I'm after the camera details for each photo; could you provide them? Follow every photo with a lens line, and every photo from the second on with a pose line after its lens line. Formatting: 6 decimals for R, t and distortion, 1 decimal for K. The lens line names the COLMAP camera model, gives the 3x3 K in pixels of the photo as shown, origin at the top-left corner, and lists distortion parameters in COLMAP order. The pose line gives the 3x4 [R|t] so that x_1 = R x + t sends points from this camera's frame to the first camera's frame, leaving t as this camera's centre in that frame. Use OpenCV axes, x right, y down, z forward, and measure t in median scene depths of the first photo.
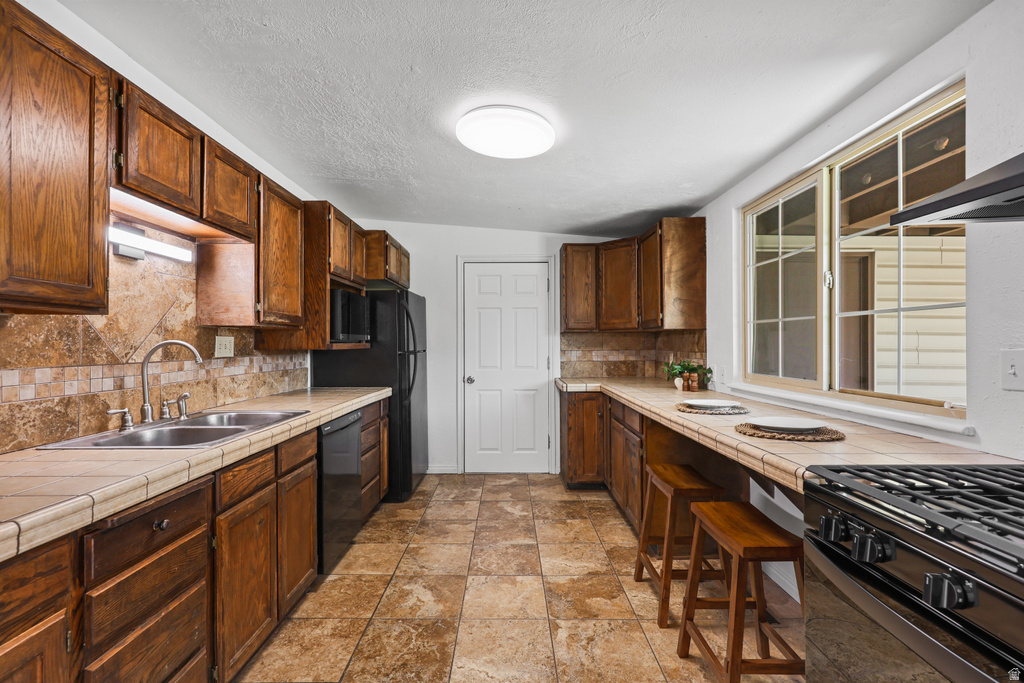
lens RADIAL K [[467.0, 0, 507.5], [0, 467.0, 340.7], [0, 0, 1]] dist [-0.000129, -0.000454]
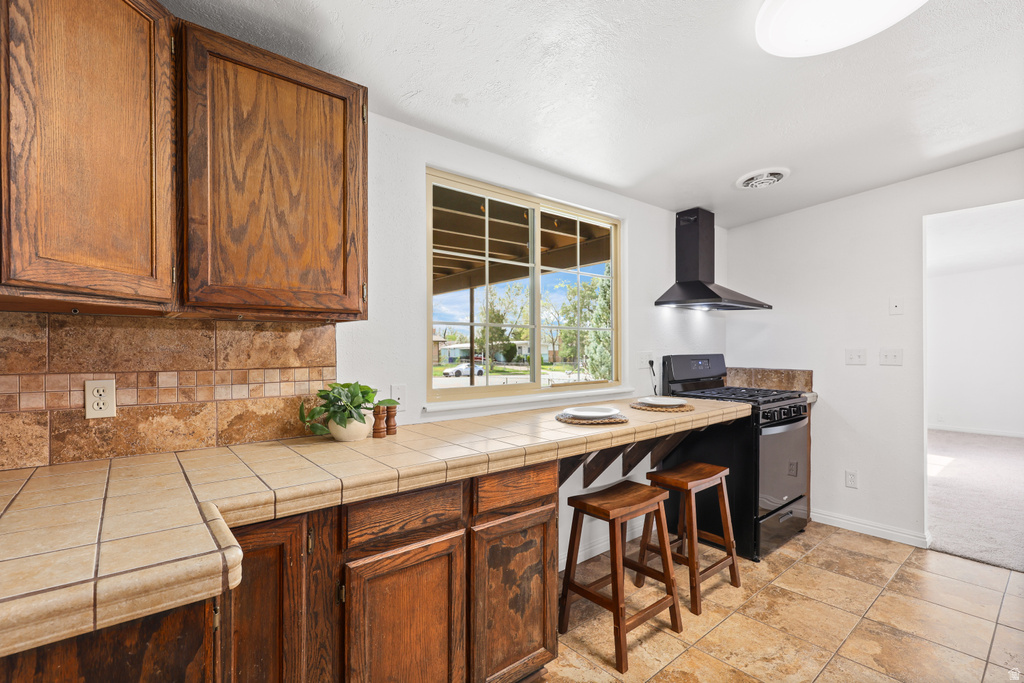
lens RADIAL K [[467.0, 0, 512.0], [0, 467.0, 350.7], [0, 0, 1]] dist [-0.000129, -0.000454]
pose [[-0.644656, -0.000128, 0.764473, -0.188059], [-0.000854, 0.999999, -0.000553, 0.009364], [-0.764472, -0.001009, -0.644656, 1.759101]]
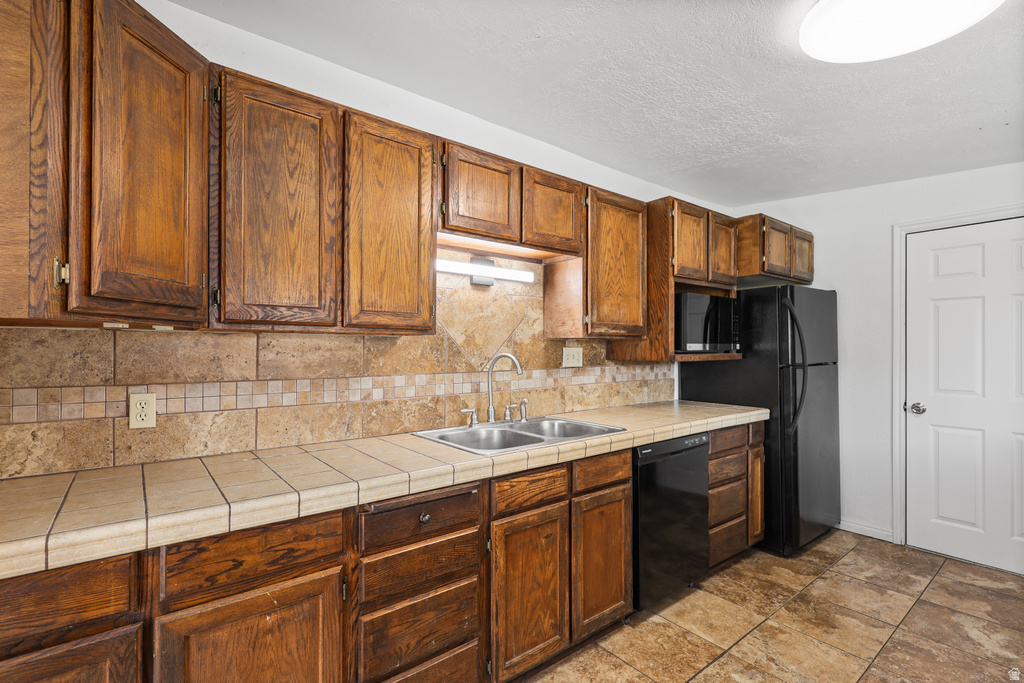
lens RADIAL K [[467.0, 0, 503.9], [0, 467.0, 347.3], [0, 0, 1]] dist [-0.000129, -0.000454]
pose [[0.616167, 0.001792, -0.787613, 0.159596], [0.004267, 0.999975, 0.005614, -0.018789], [0.787604, -0.006820, 0.616144, 0.247456]]
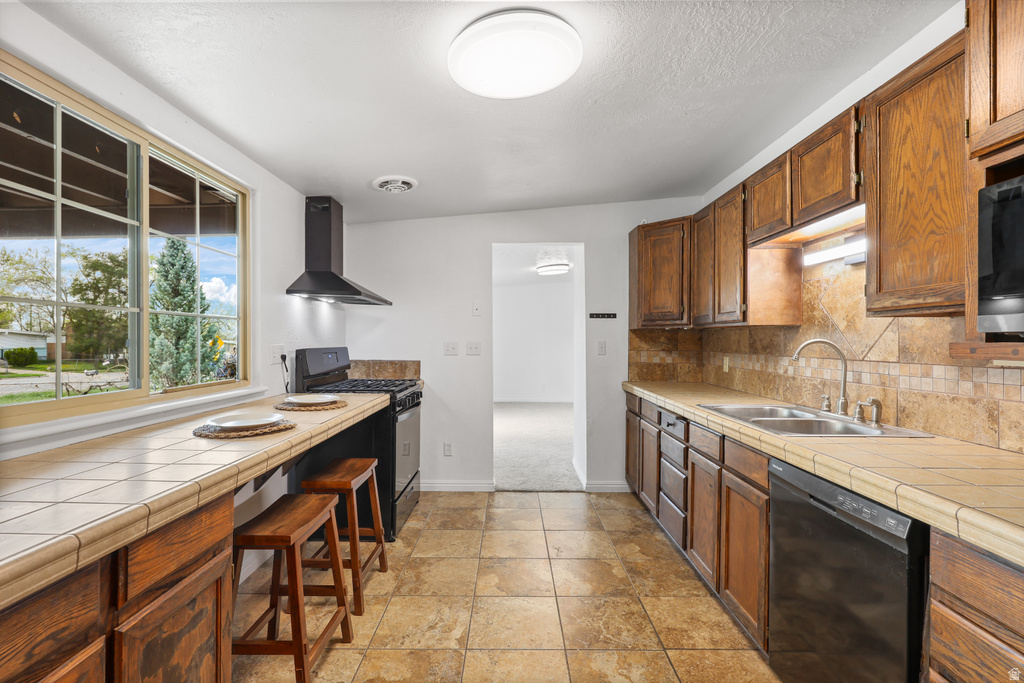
lens RADIAL K [[467.0, 0, 507.2], [0, 467.0, 341.0], [0, 0, 1]] dist [-0.000129, -0.000454]
pose [[-0.999957, 0.000026, 0.009247, 0.000889], [-0.000032, 0.999980, -0.006327, 0.008562], [-0.009247, -0.006327, -0.999937, 1.784425]]
